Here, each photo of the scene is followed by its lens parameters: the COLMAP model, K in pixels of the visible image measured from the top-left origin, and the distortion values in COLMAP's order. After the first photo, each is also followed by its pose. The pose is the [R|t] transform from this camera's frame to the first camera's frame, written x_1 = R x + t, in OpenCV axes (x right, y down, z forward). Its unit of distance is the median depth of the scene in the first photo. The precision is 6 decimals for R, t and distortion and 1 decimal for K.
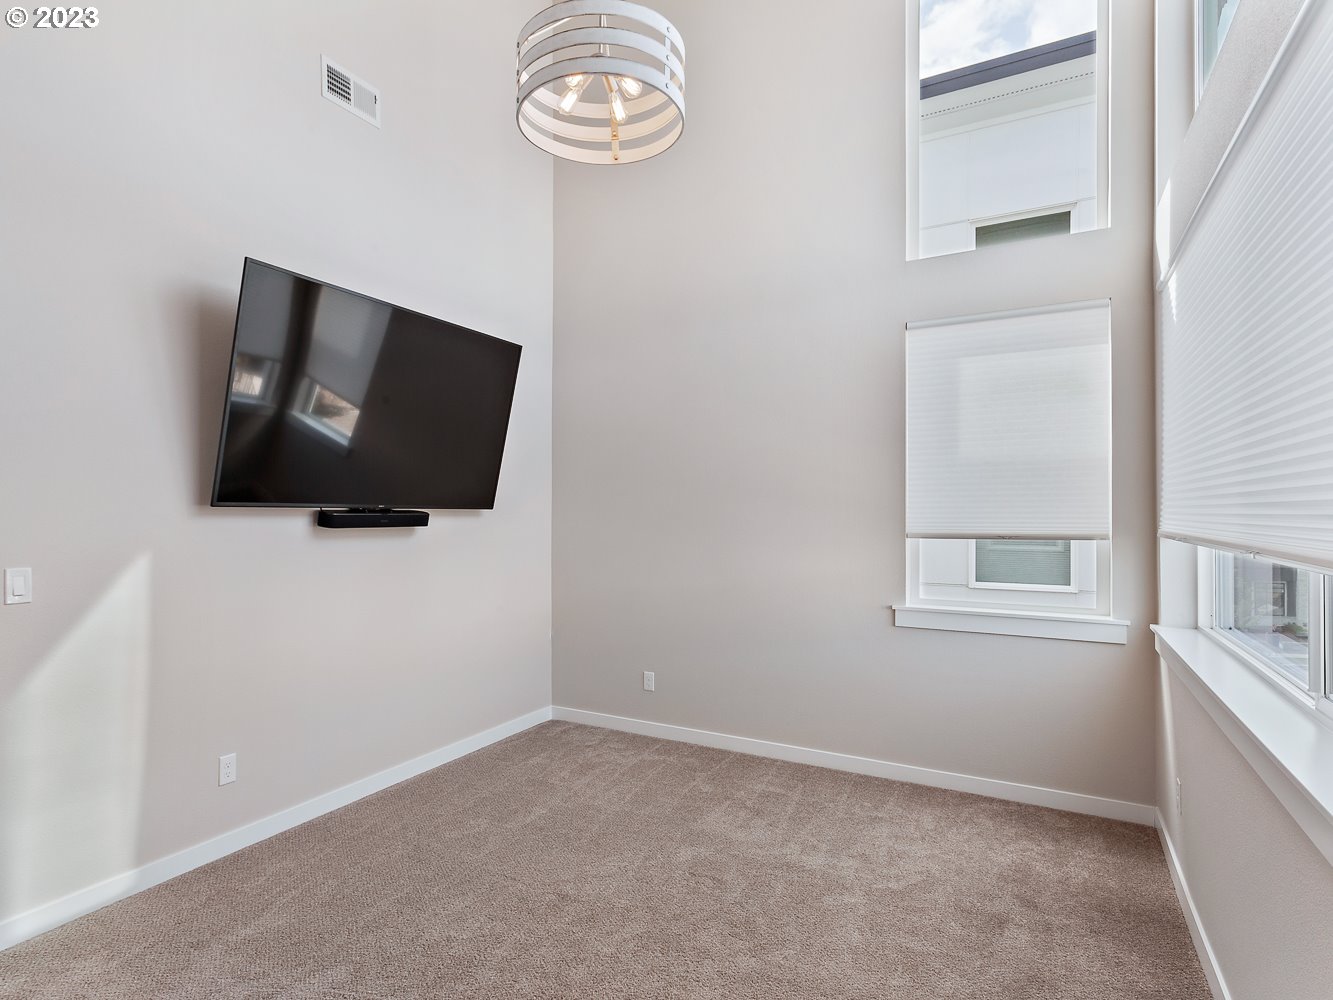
lens RADIAL K [[731.7, 0, 660.6], [0, 731.7, 504.0], [0, 0, 1]] dist [0.003094, 0.001318]
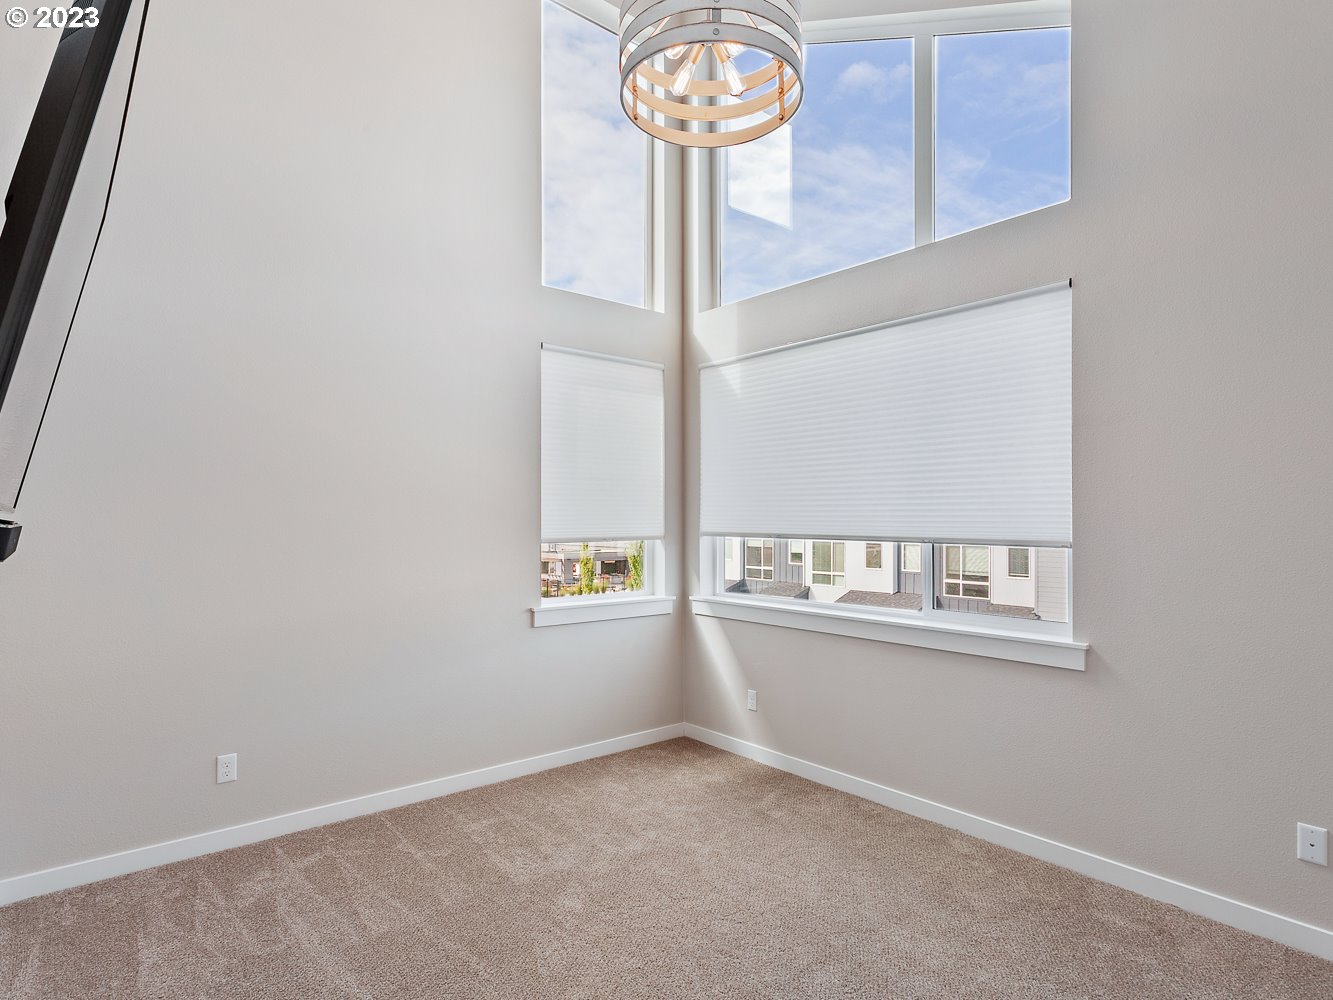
lens RADIAL K [[731.7, 0, 660.6], [0, 731.7, 504.0], [0, 0, 1]] dist [0.003094, 0.001318]
pose [[0.347987, 0.020810, 0.937268, -0.650434], [-0.017077, 0.999728, -0.015856, 0.002646], [-0.937344, -0.010488, 0.348248, 0.491694]]
